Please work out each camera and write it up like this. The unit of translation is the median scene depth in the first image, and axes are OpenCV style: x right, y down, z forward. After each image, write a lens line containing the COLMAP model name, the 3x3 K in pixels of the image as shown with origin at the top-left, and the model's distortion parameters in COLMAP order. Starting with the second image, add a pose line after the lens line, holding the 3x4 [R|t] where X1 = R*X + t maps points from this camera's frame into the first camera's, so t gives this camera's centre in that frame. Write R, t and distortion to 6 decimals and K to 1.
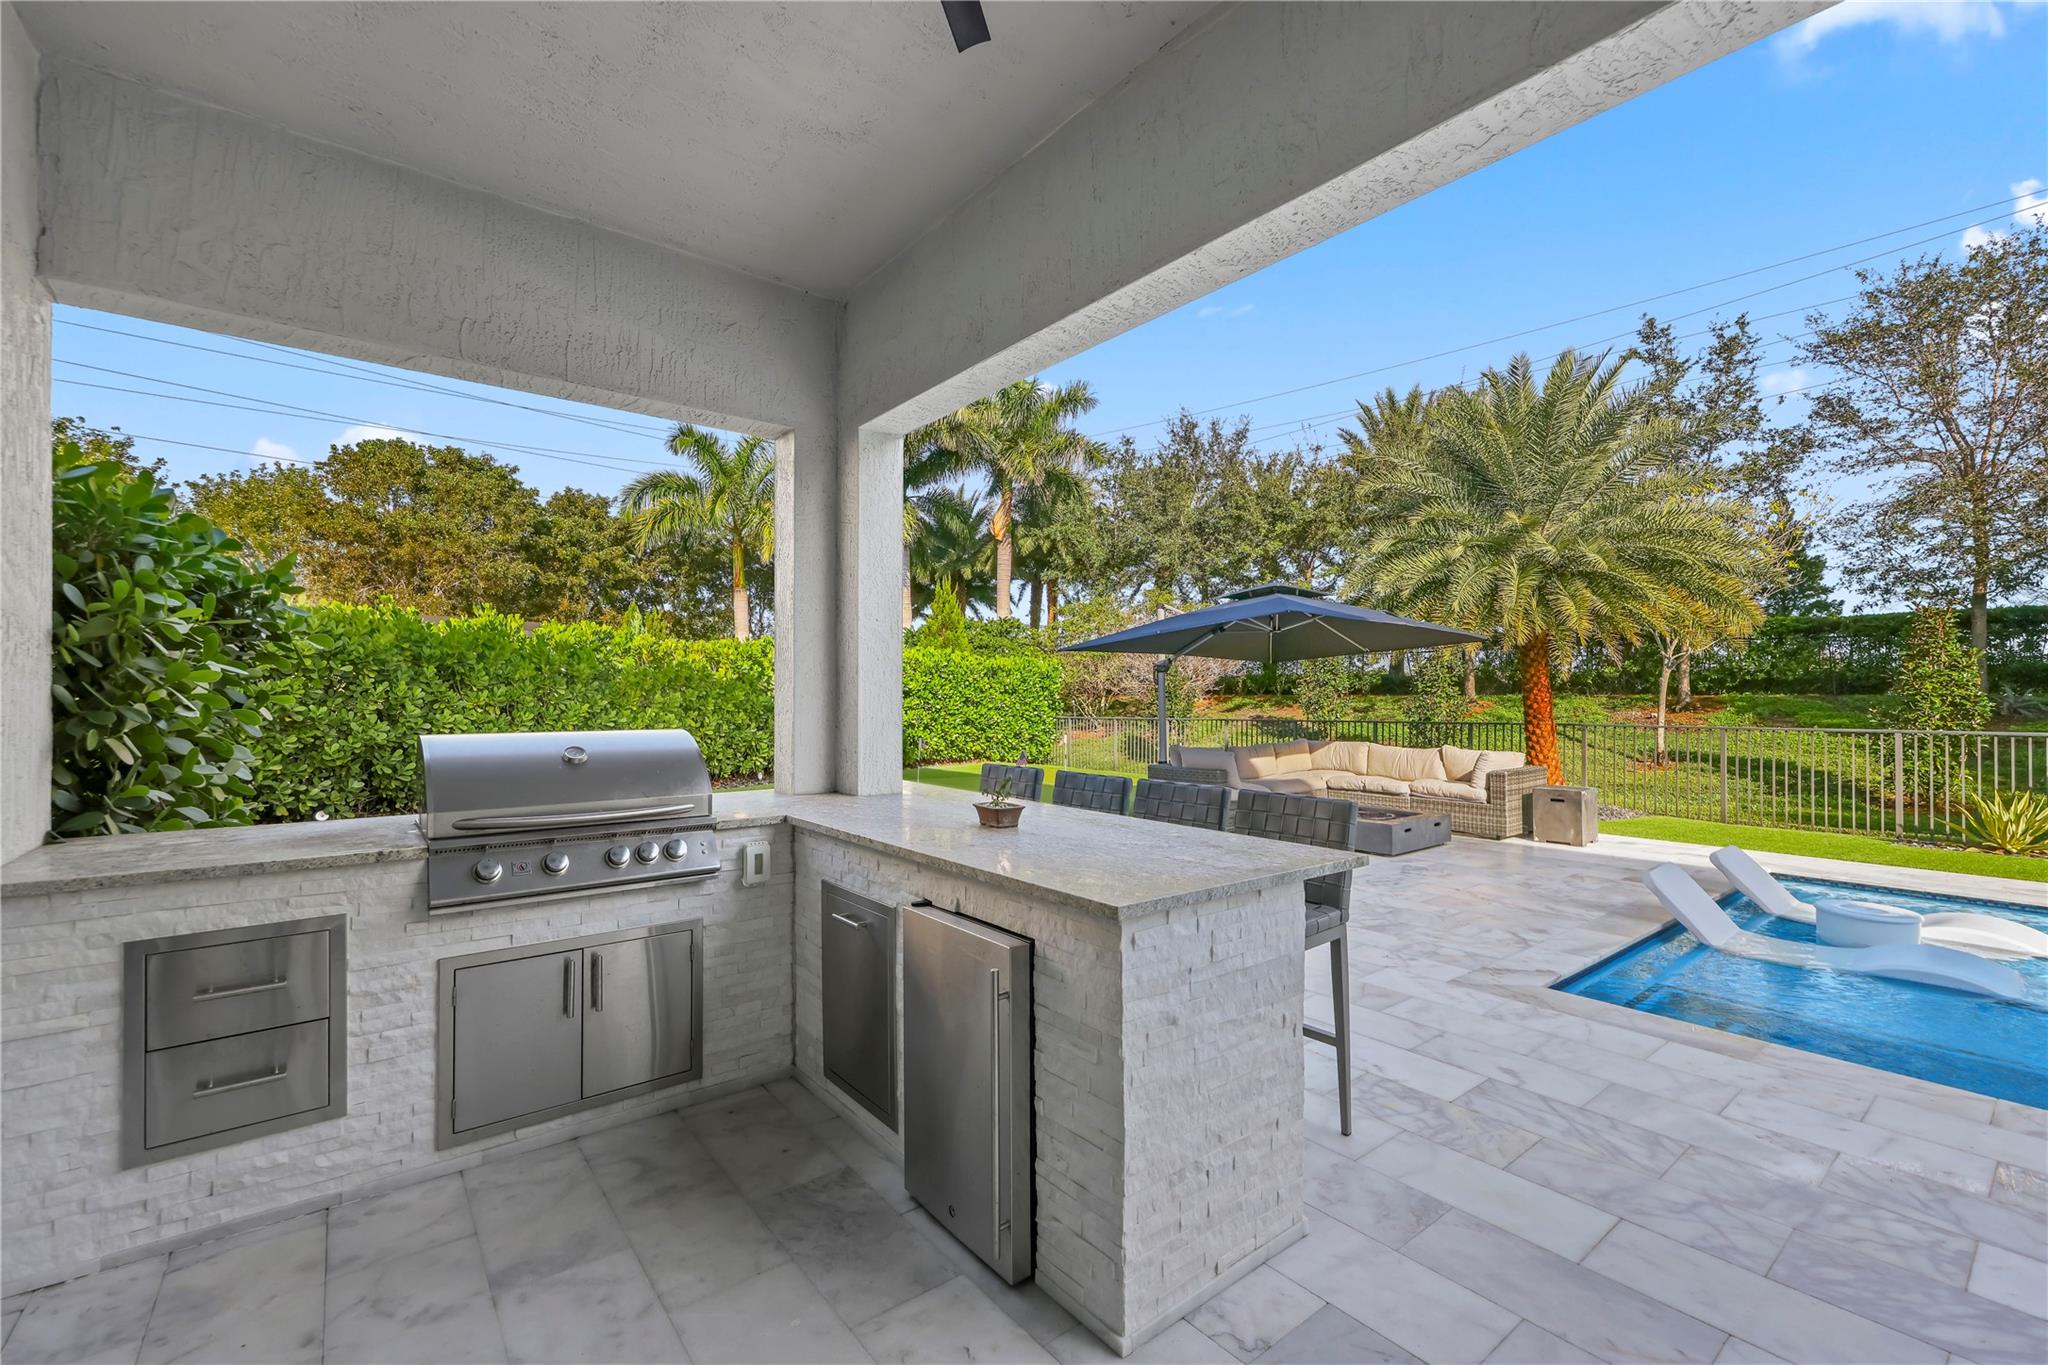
lens RADIAL K [[863.5, 0, 1024.0], [0, 863.5, 682.5], [0, 0, 1]] dist [0.000509, 0.000056]
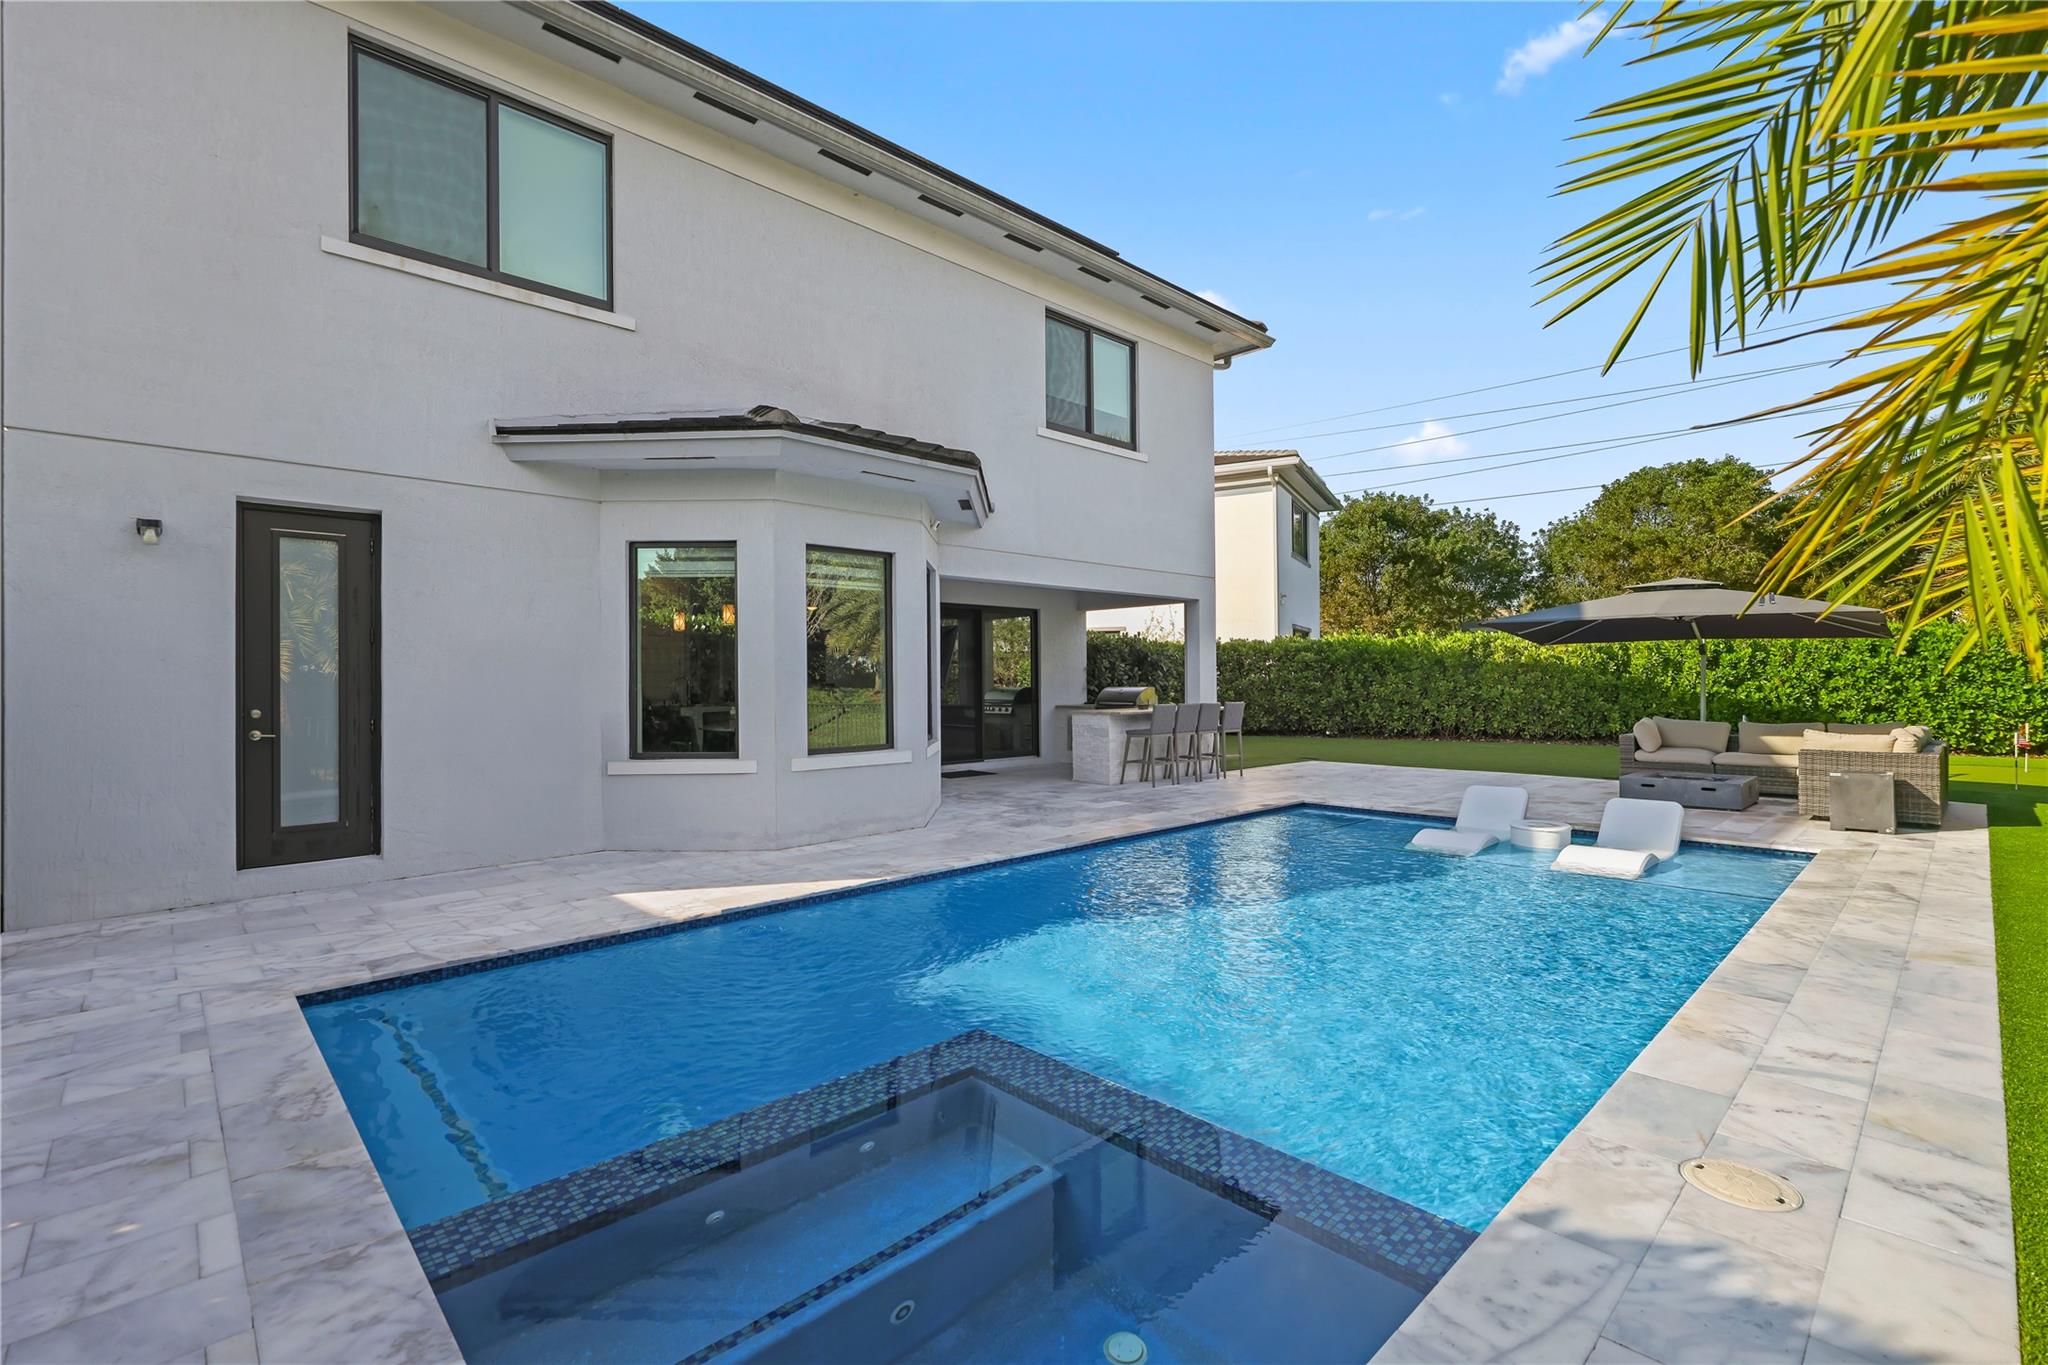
lens RADIAL K [[923.4, 0, 1024.0], [0, 923.4, 682.5], [0, 0, 1]] dist [0.000318, 0.000013]
pose [[0.093933, 0.008896, -0.995539, 0.523115], [0.016567, 0.999808, 0.010497, -0.004059], [0.995441, -0.017479, 0.093768, -0.006240]]
